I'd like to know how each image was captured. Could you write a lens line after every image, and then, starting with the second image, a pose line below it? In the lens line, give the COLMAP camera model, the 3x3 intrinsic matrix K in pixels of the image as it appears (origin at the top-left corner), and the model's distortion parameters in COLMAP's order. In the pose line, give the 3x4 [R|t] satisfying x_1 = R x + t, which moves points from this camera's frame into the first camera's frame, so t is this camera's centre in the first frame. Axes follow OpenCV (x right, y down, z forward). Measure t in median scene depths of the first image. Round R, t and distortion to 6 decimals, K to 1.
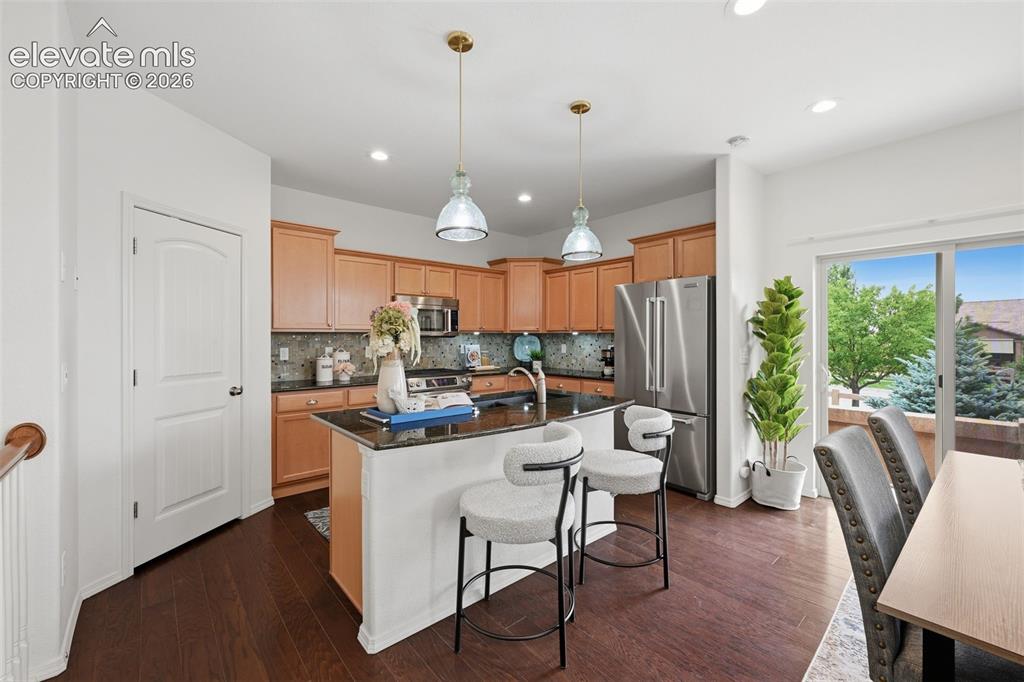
lens RADIAL K [[416.5, 0, 513.5], [0, 416.5, 334.5], [0, 0, 1]] dist [-0.001461, -0.000355]
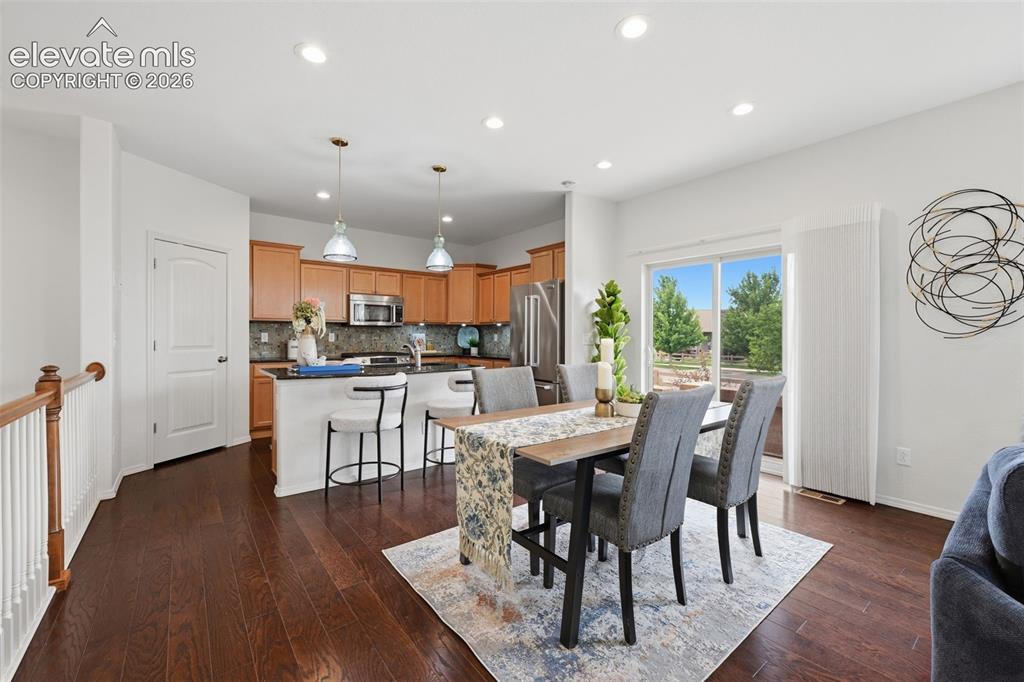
lens RADIAL K [[416.5, 0, 509.1], [0, 416.5, 333.9], [0, 0, 1]] dist [-0.001461, -0.000355]
pose [[0.998454, 0.005178, -0.055339, 0.343332], [-0.005081, 0.999985, 0.001894, 0.030546], [0.055348, -0.001610, 0.998466, -0.333024]]
